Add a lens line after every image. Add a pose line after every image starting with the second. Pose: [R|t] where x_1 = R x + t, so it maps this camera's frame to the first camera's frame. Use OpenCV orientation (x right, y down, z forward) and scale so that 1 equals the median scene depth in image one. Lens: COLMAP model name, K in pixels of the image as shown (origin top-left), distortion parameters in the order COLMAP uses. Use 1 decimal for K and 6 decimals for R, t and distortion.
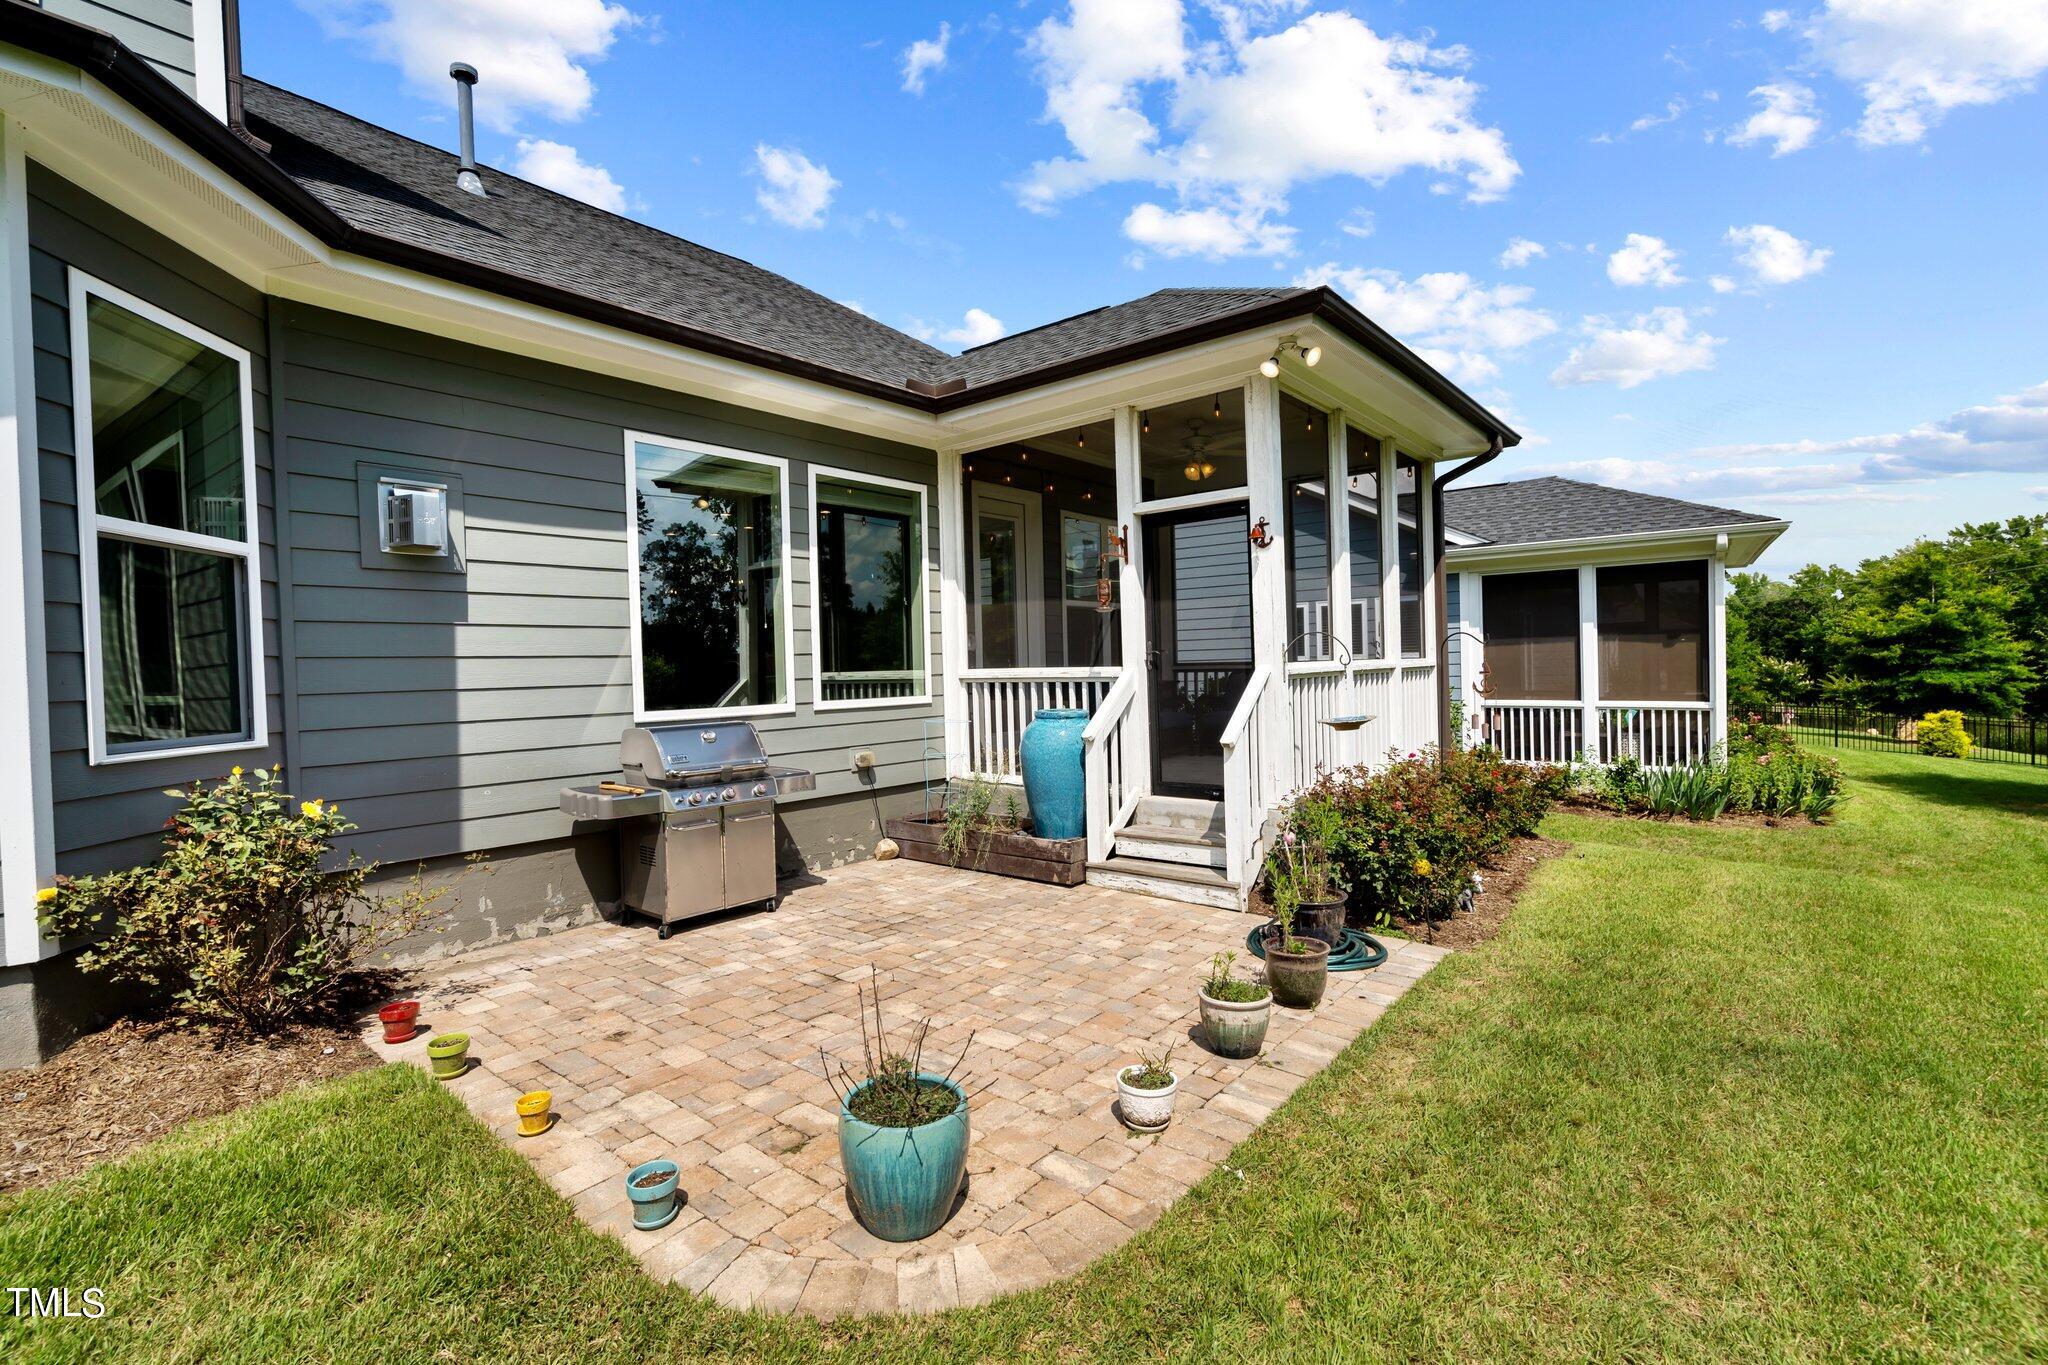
lens RADIAL K [[936.0, 0, 1034.4], [0, 936.0, 645.9], [0, 0, 1]] dist [0.003275, 0.002442]
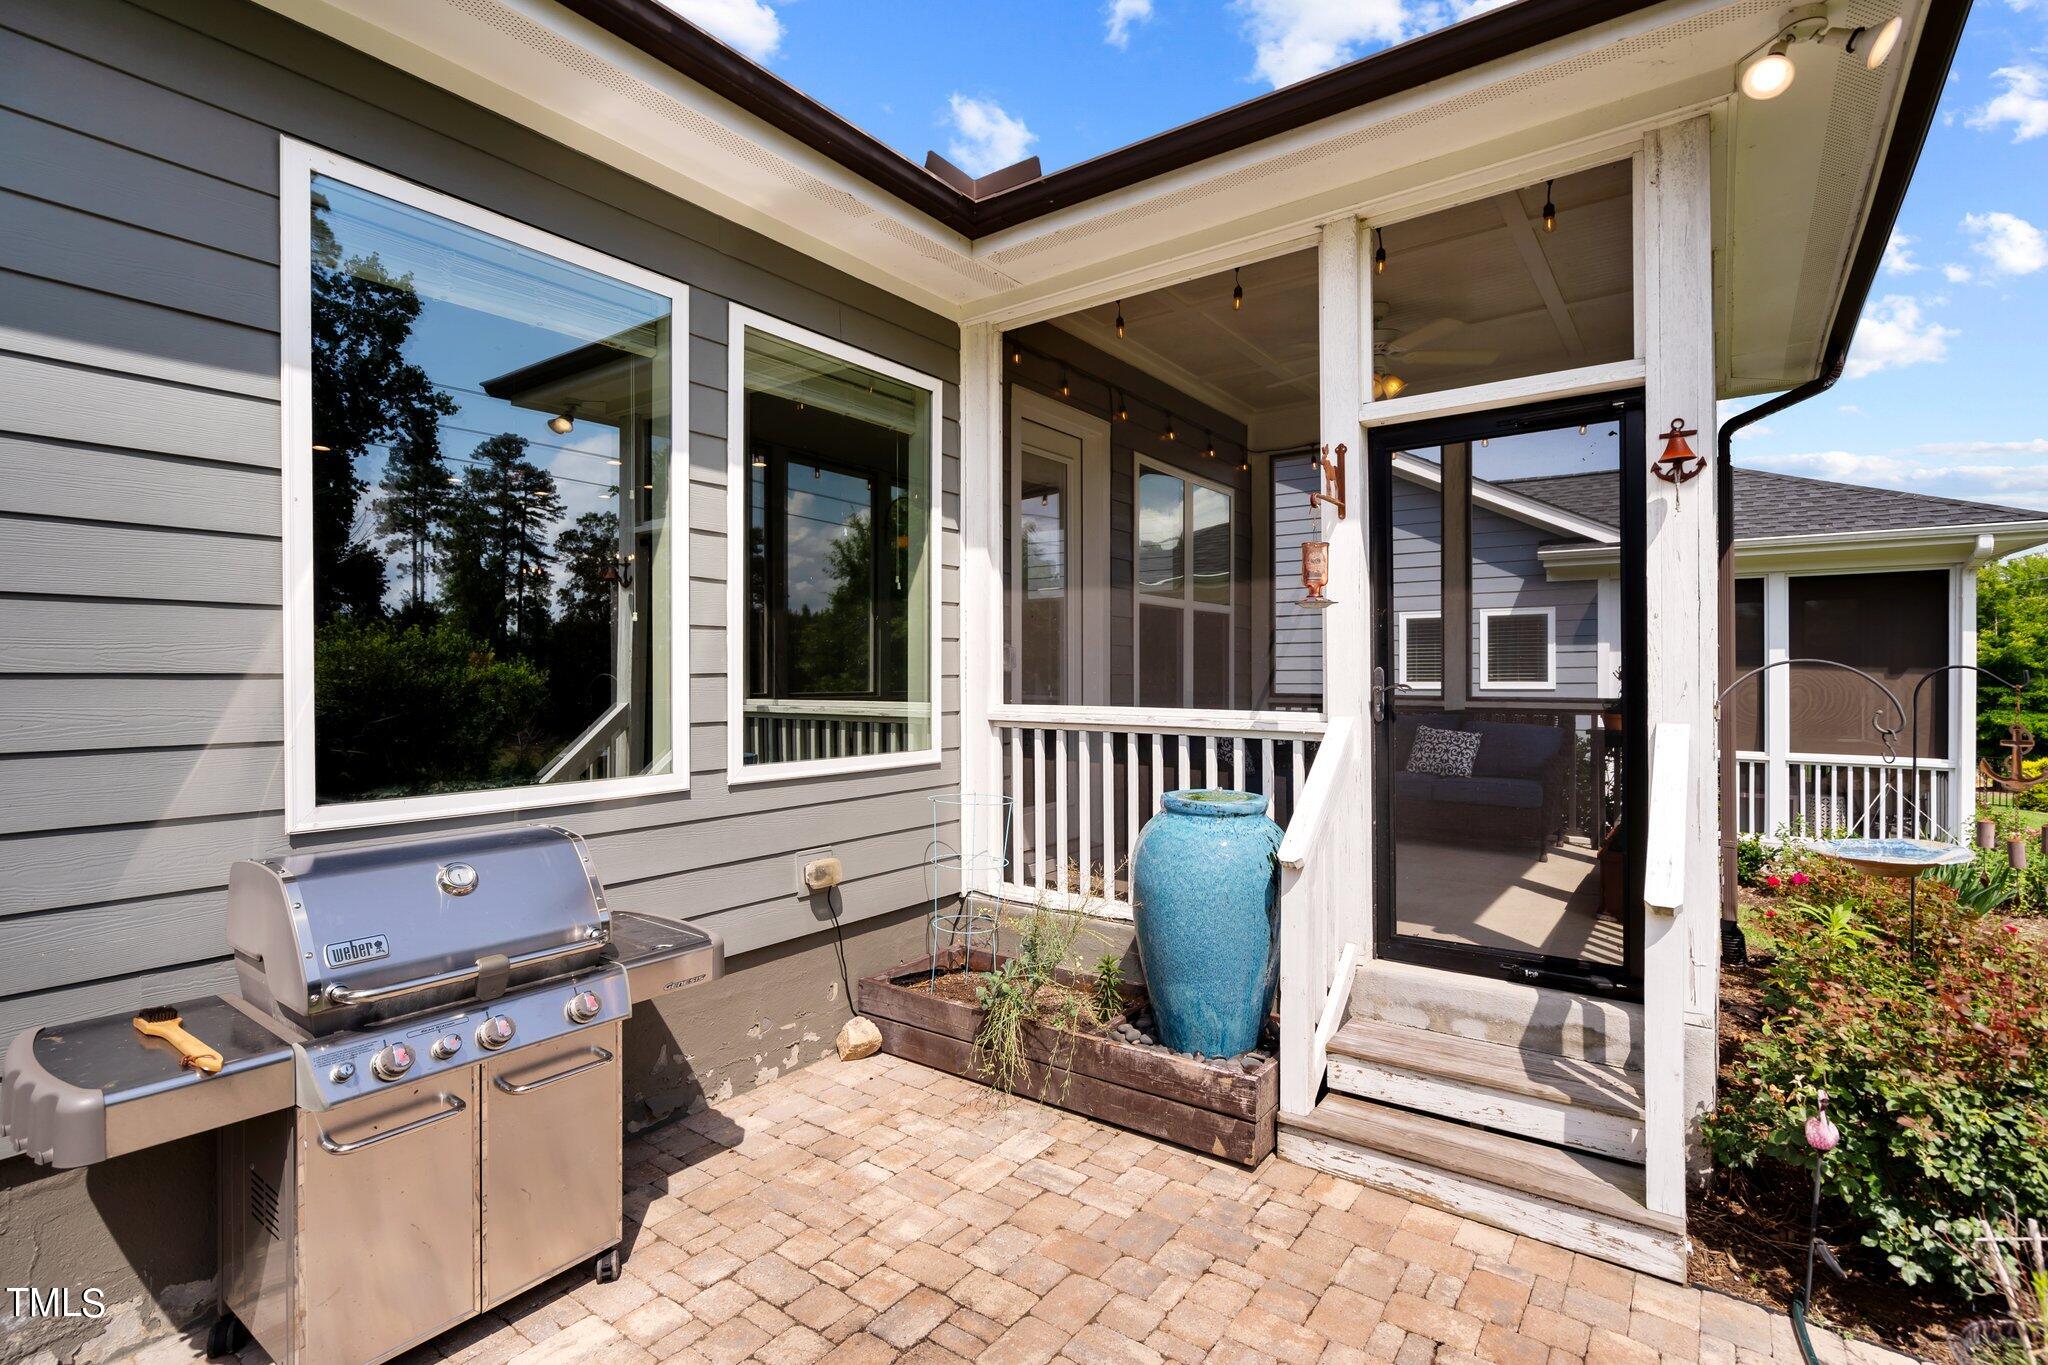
lens RADIAL K [[936.0, 0, 1029.2], [0, 936.0, 652.4], [0, 0, 1]] dist [0.003275, 0.002442]
pose [[0.997350, 0.026518, 0.067749, -0.106748], [-0.026345, 0.999647, -0.003446, -0.006021], [-0.067816, 0.001652, 0.997696, 0.473823]]
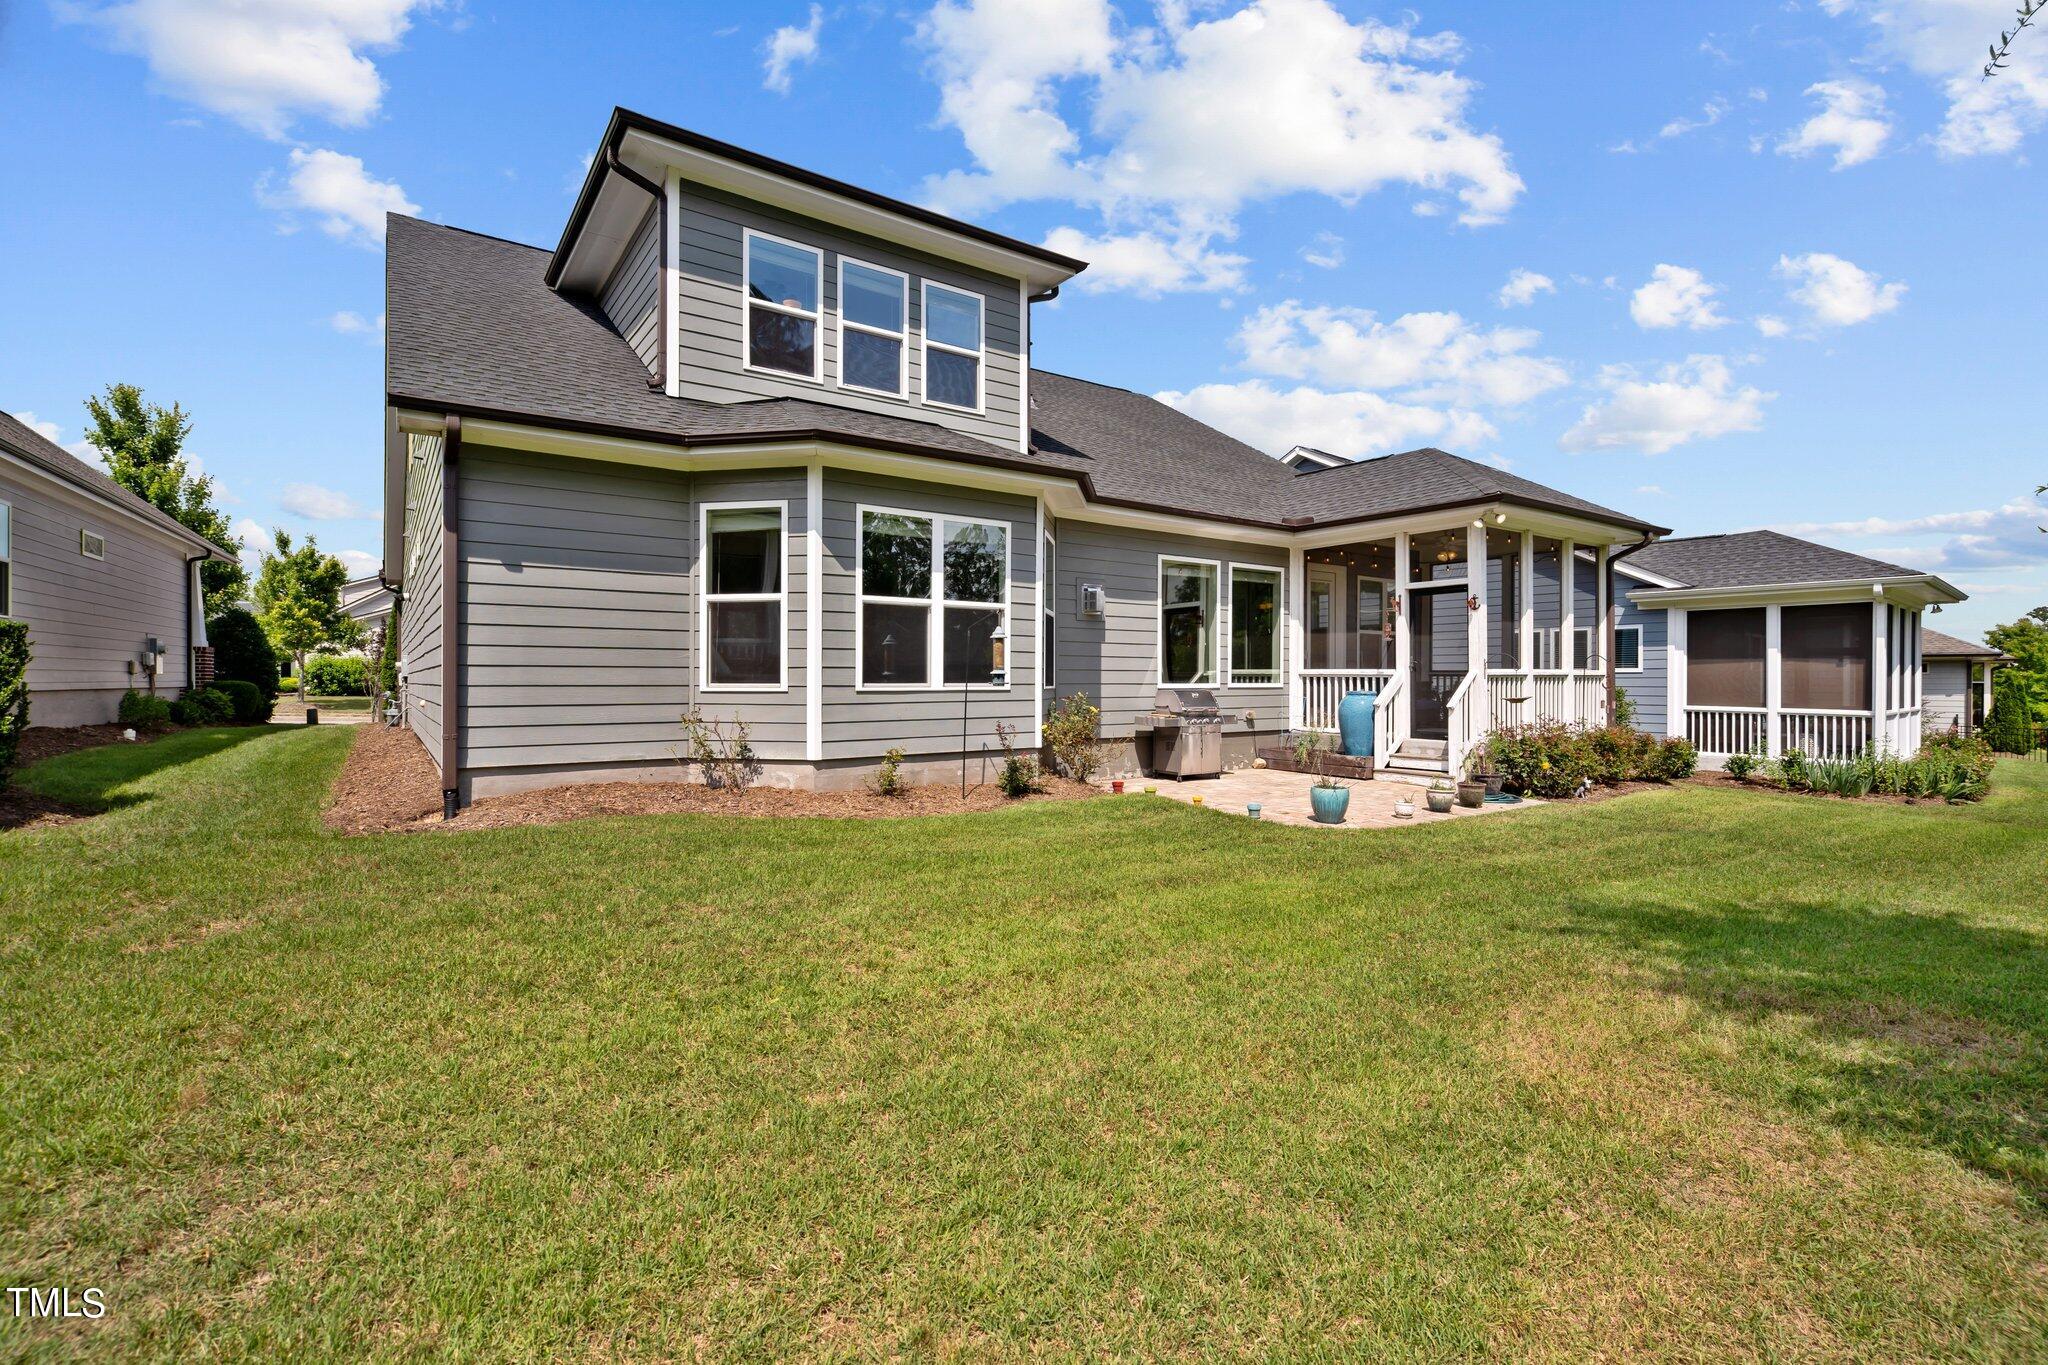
lens RADIAL K [[936.0, 0, 1041.2], [0, 936.0, 679.4], [0, 0, 1]] dist [0.003275, 0.002442]
pose [[0.967463, 0.027458, -0.251519, -0.119477], [-0.020461, 0.999329, 0.030393, -0.000051], [0.252185, -0.024258, 0.967375, -0.982771]]
